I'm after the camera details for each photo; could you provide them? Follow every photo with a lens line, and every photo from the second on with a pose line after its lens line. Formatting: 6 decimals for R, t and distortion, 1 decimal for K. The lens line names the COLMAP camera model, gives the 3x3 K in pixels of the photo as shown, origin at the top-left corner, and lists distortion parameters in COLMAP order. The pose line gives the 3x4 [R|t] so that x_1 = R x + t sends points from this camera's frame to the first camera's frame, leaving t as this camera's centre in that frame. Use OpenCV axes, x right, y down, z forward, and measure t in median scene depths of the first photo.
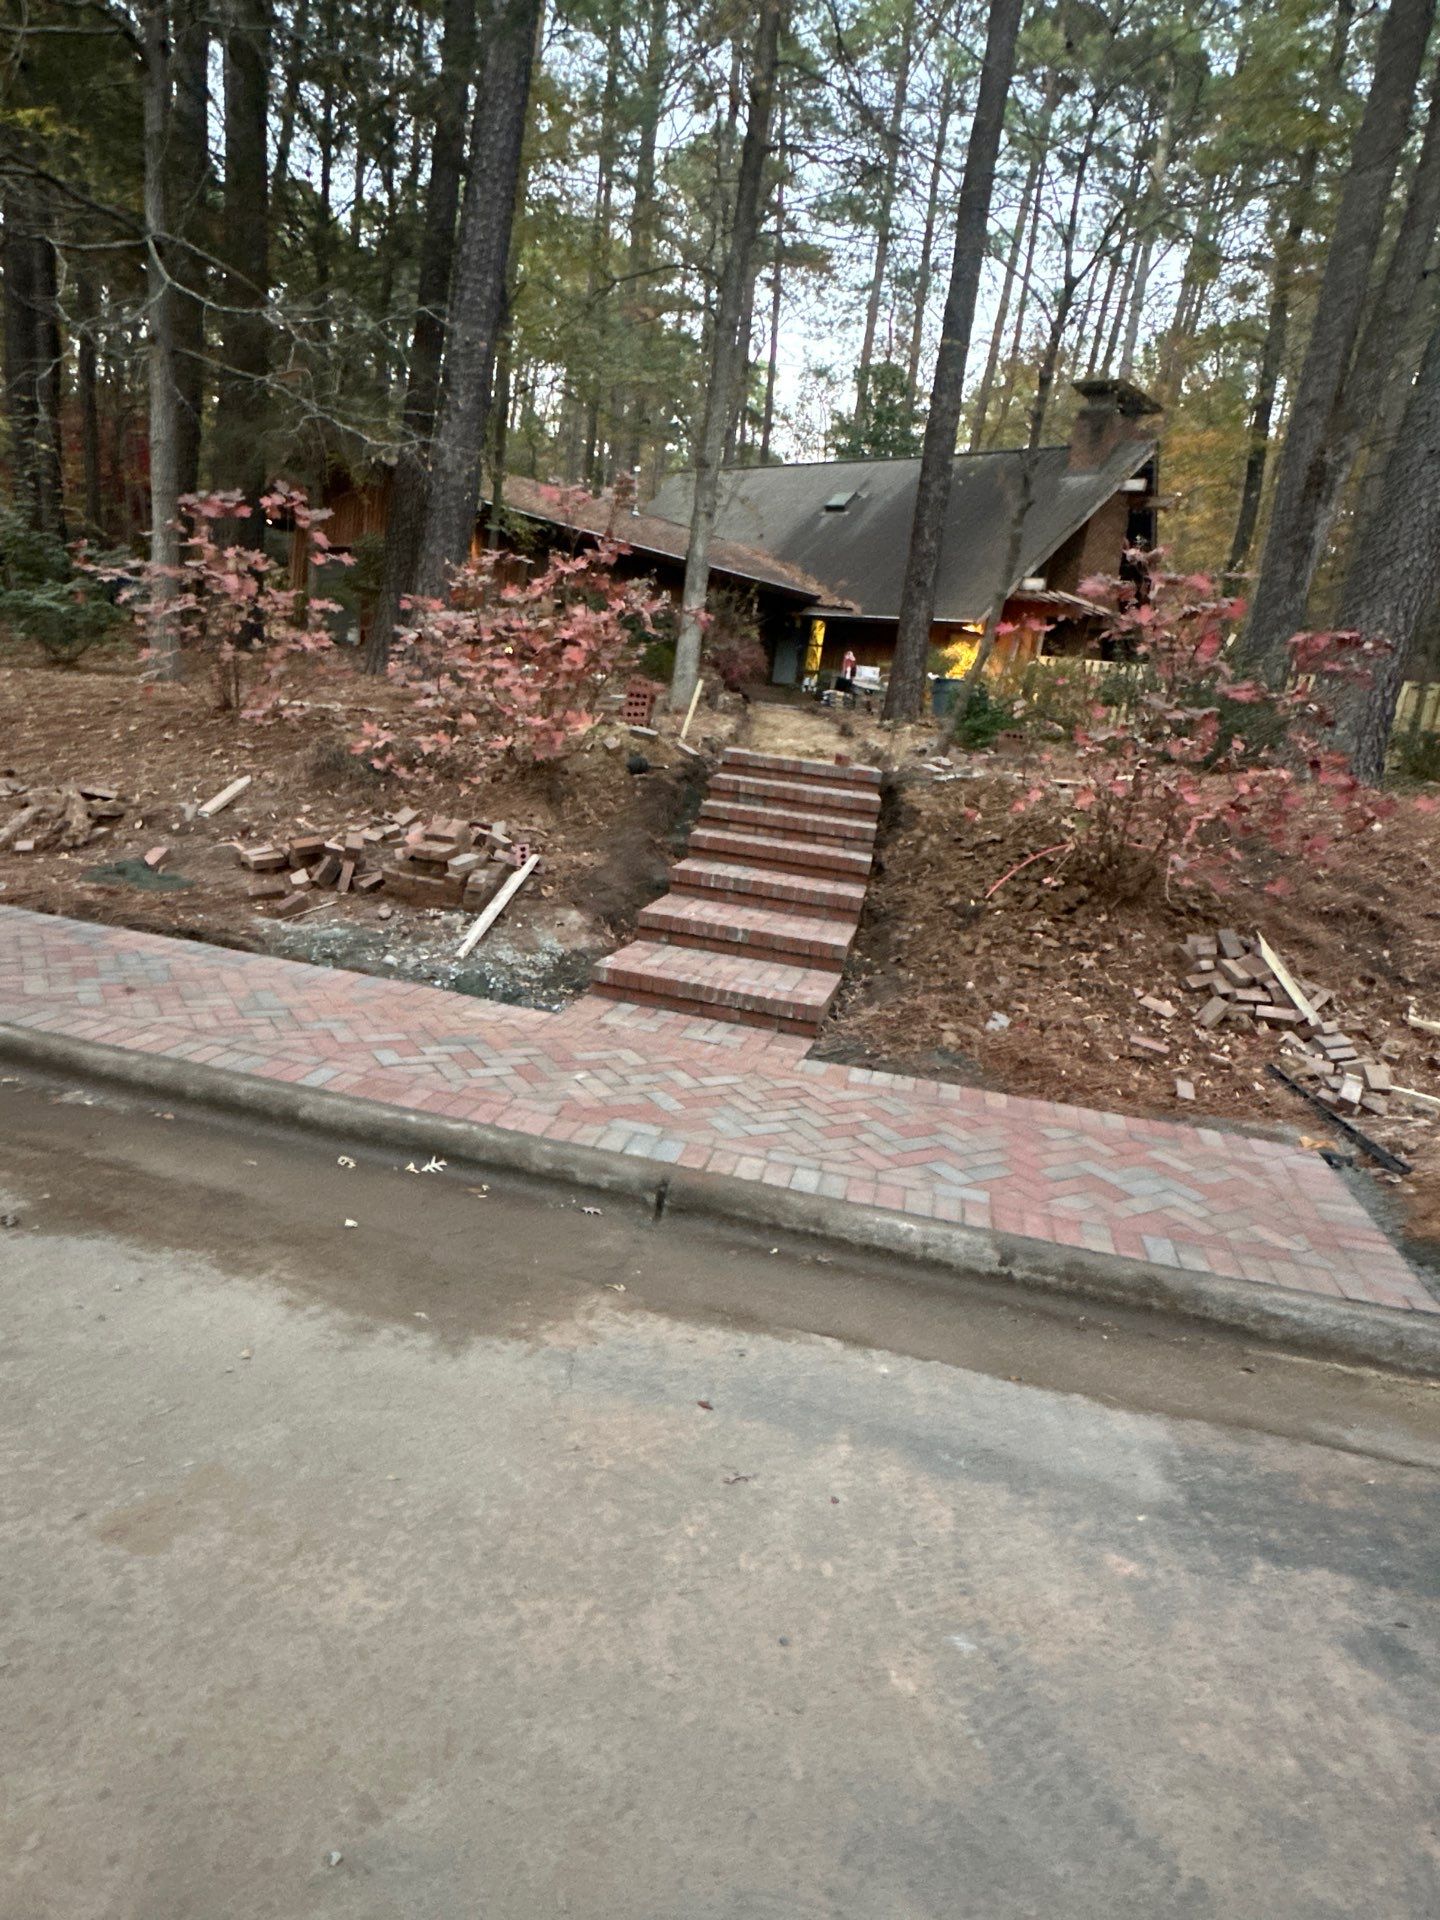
lens RADIAL K [[1101.2, 0, 720.0], [0, 1101.2, 960.0], [0, 0, 1]] dist [-0.003804, 0.001281]
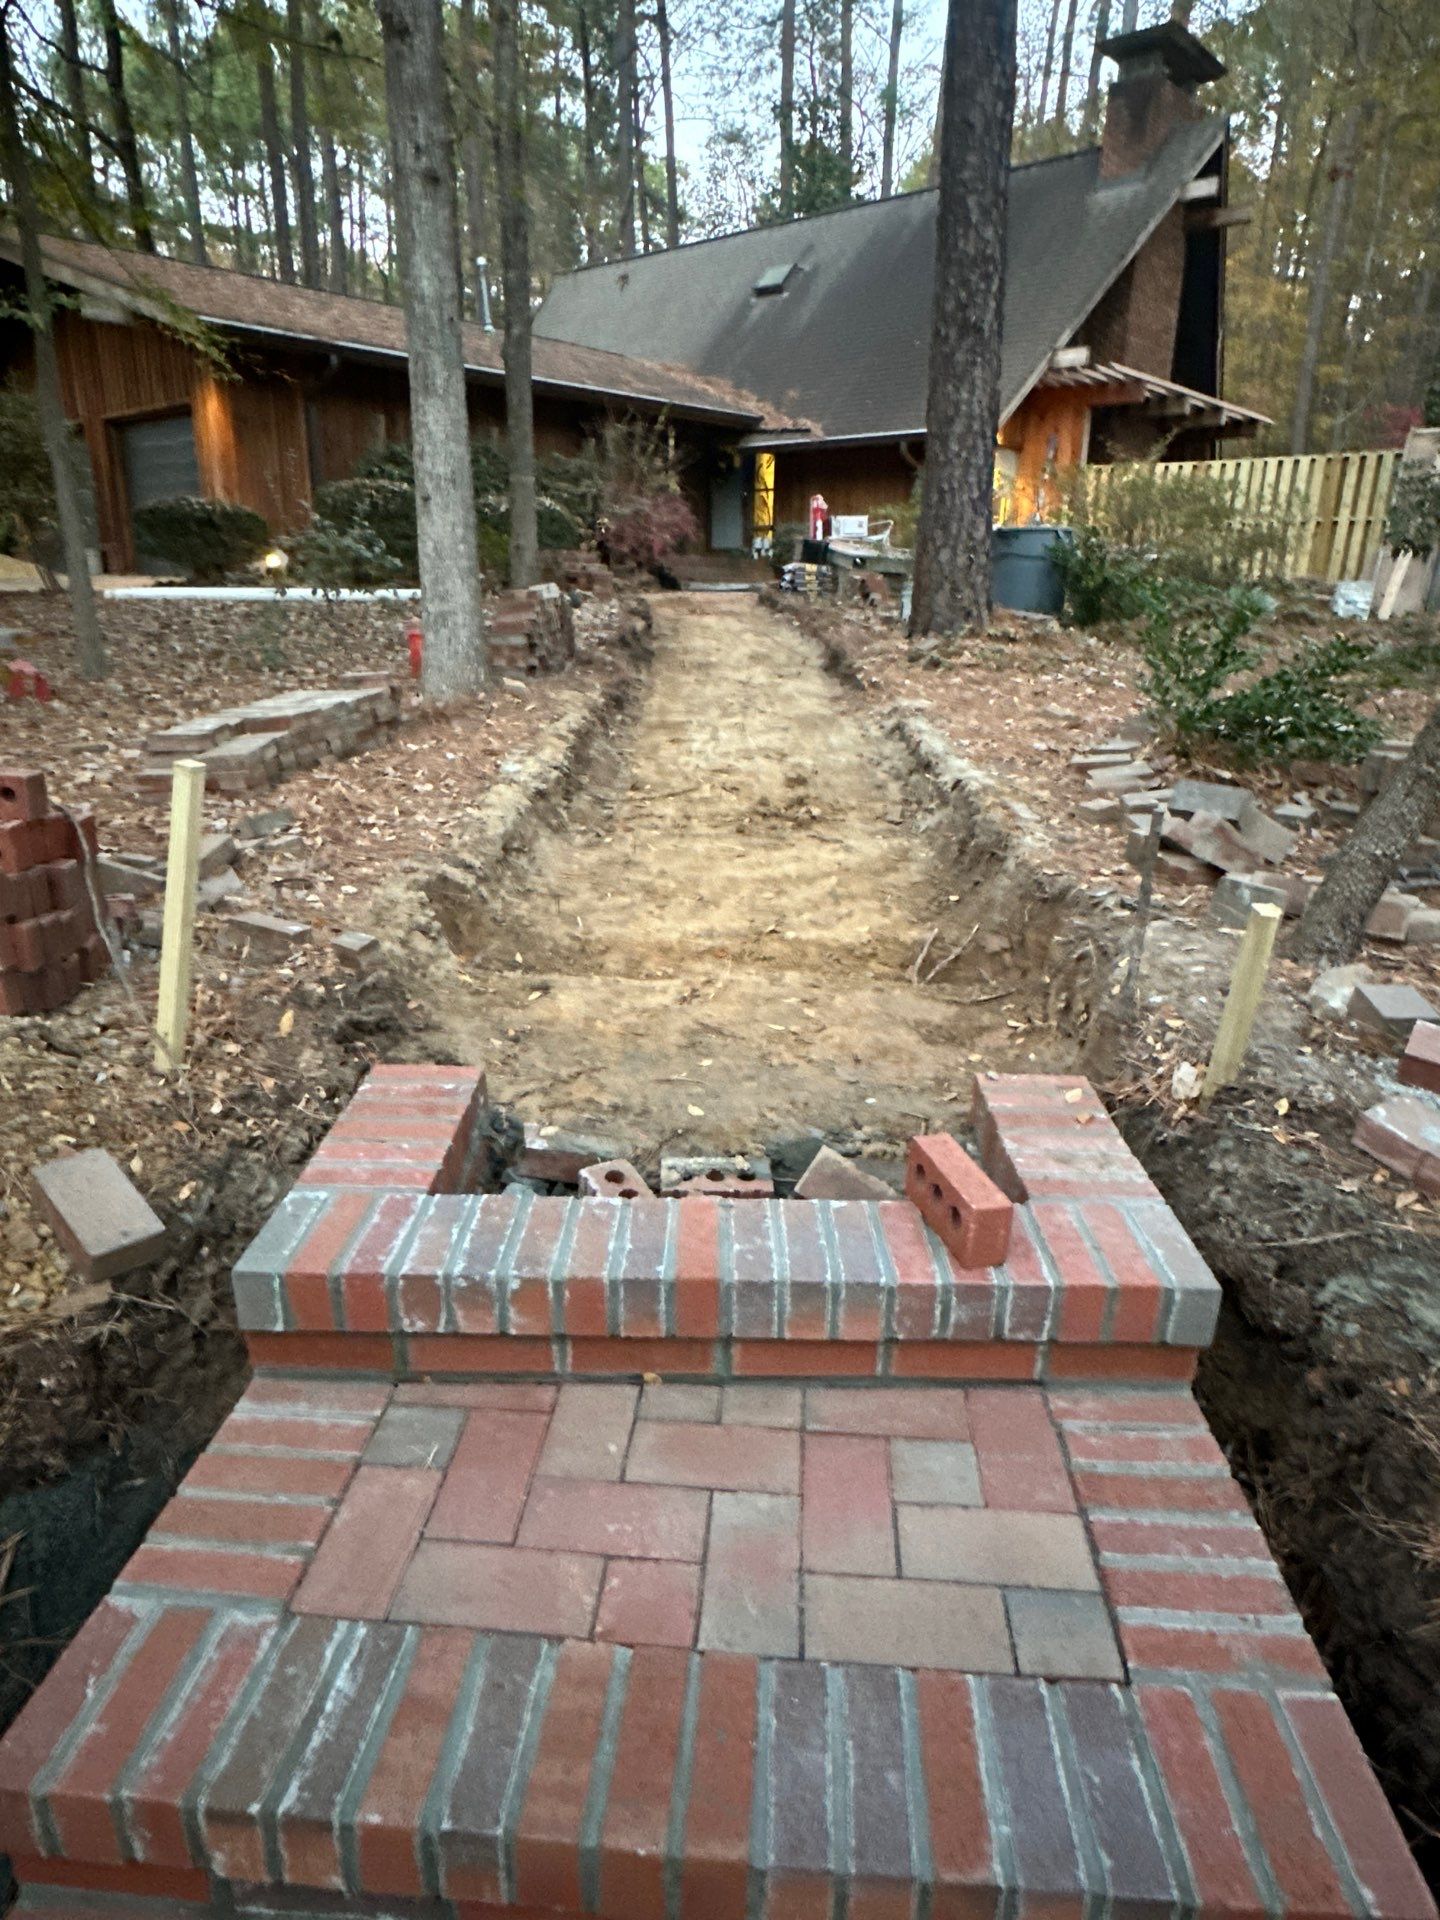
lens RADIAL K [[1101.2, 0, 720.0], [0, 1101.2, 960.0], [0, 0, 1]] dist [-0.003804, 0.001281]
pose [[0.992511, -0.122091, -0.003872, 0.022439], [0.121678, 0.985365, 0.119377, -0.069687], [-0.010760, -0.118955, 0.992841, 0.239592]]
